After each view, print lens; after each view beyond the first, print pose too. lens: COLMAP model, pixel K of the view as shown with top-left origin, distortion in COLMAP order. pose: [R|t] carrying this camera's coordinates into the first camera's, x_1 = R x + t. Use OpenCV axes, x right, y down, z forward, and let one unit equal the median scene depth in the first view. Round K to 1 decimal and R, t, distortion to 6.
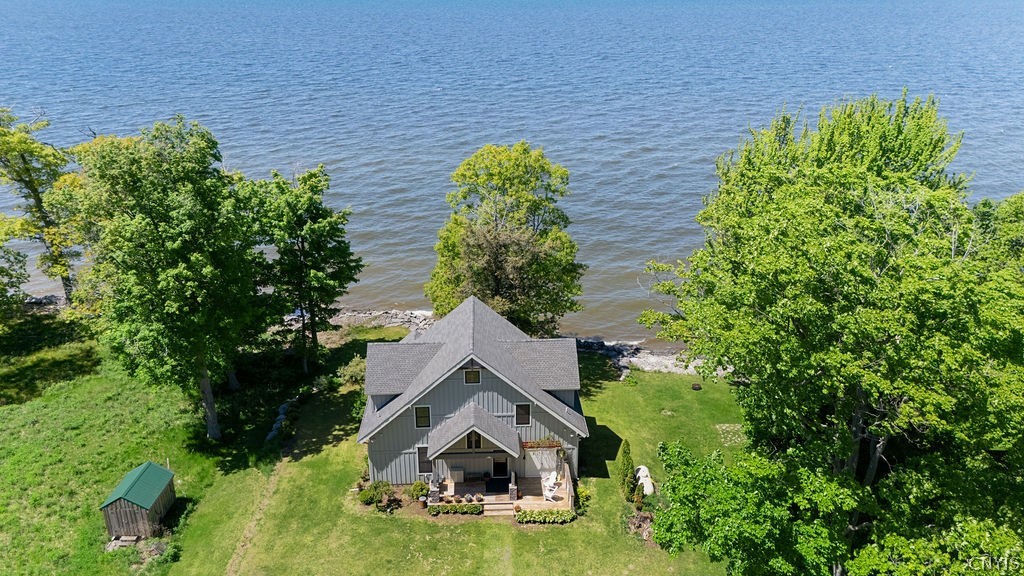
lens RADIAL K [[755.8, 0, 510.6], [0, 755.8, 288.9], [0, 0, 1]] dist [0.041808, -0.006460]
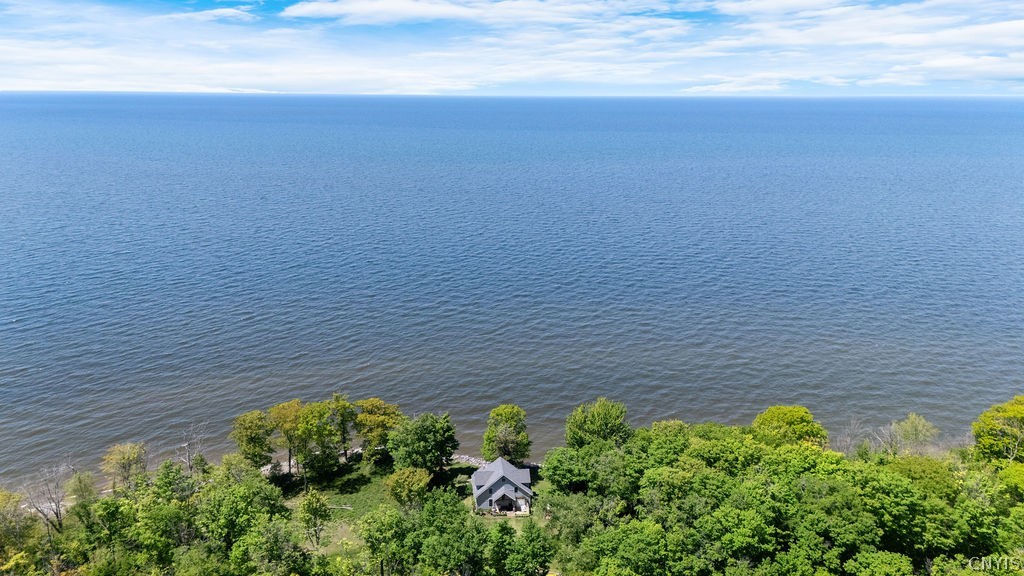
lens RADIAL K [[755.8, 0, 512.7], [0, 755.8, 287.8], [0, 0, 1]] dist [0.041808, -0.006460]
pose [[0.998000, -0.008804, 0.062594, -0.235888], [0.016983, 0.991189, -0.131363, -0.352064], [-0.060886, 0.132163, 0.989356, -2.991972]]
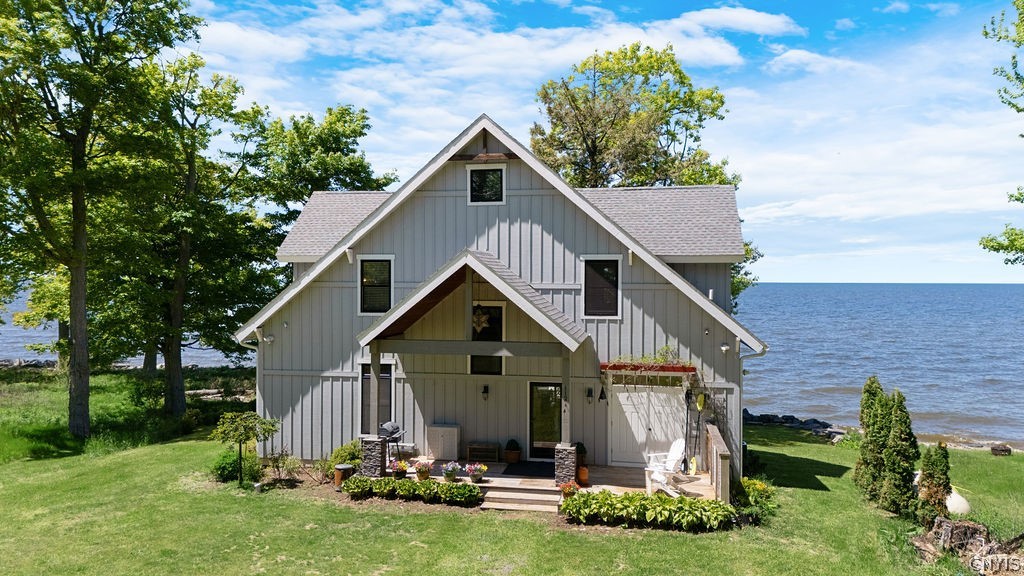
lens RADIAL K [[755.8, 0, 508.5], [0, 755.8, 283.8], [0, 0, 1]] dist [0.041808, -0.006460]
pose [[0.975318, 0.005180, -0.220745, 0.058427], [-0.087315, 0.927288, -0.364024, 0.320852], [0.202809, 0.374314, 0.904852, 0.603378]]
